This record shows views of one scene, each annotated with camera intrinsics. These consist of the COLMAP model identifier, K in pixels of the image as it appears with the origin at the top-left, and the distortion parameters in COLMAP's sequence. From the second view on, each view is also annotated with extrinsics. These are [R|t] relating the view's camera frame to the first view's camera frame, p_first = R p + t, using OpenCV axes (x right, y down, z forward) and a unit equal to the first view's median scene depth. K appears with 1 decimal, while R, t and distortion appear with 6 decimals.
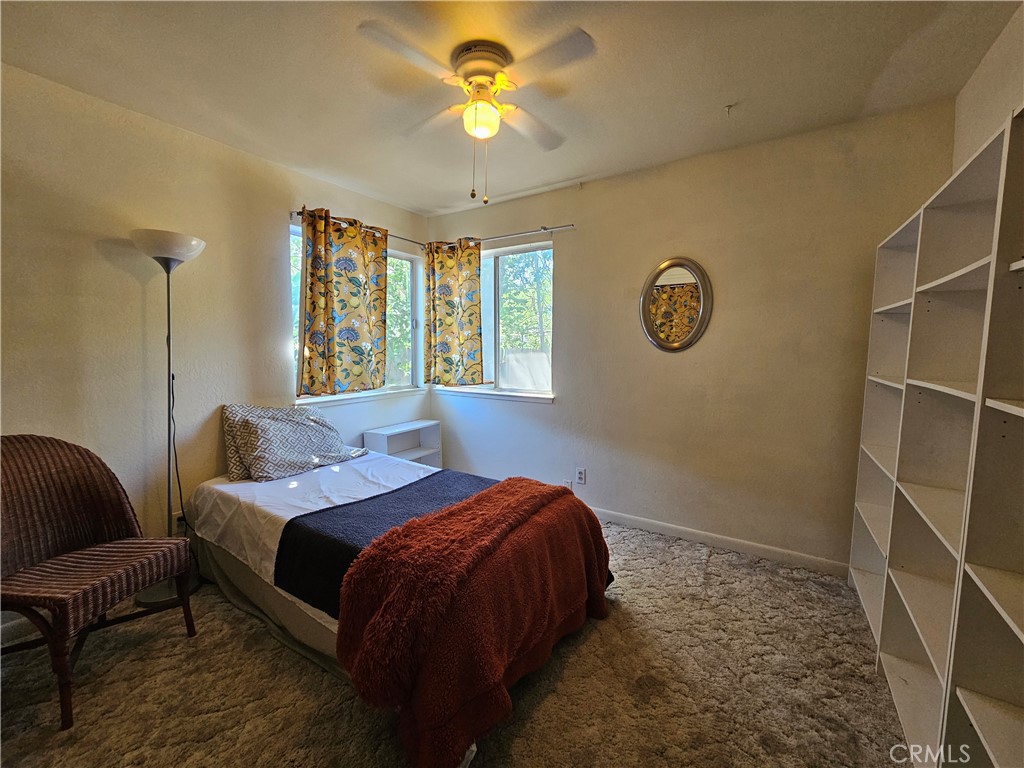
lens RADIAL K [[415.8, 0, 510.1], [0, 415.8, 379.2], [0, 0, 1]] dist [-0.001977, 0.000052]
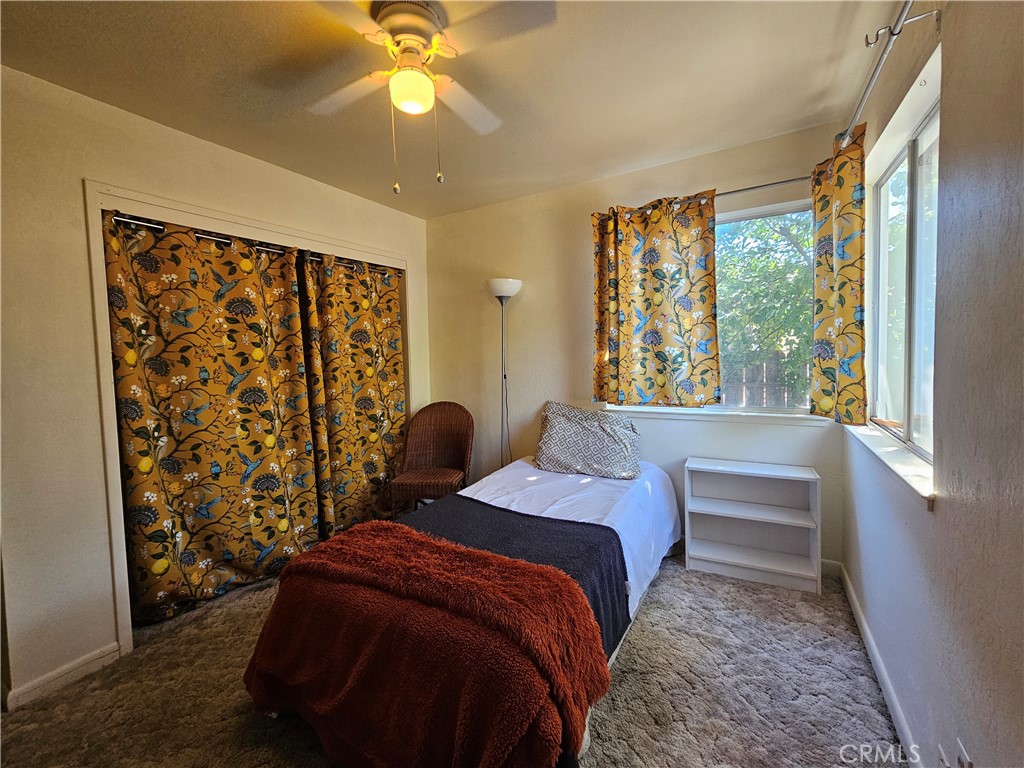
lens RADIAL K [[415.8, 0, 512.6], [0, 415.8, 379.8], [0, 0, 1]] dist [-0.001977, 0.000052]
pose [[0.064216, 0.067363, -0.995660, 0.446196], [-0.042608, 0.996994, 0.064705, -0.064089], [0.997026, 0.038268, 0.066893, 0.648061]]
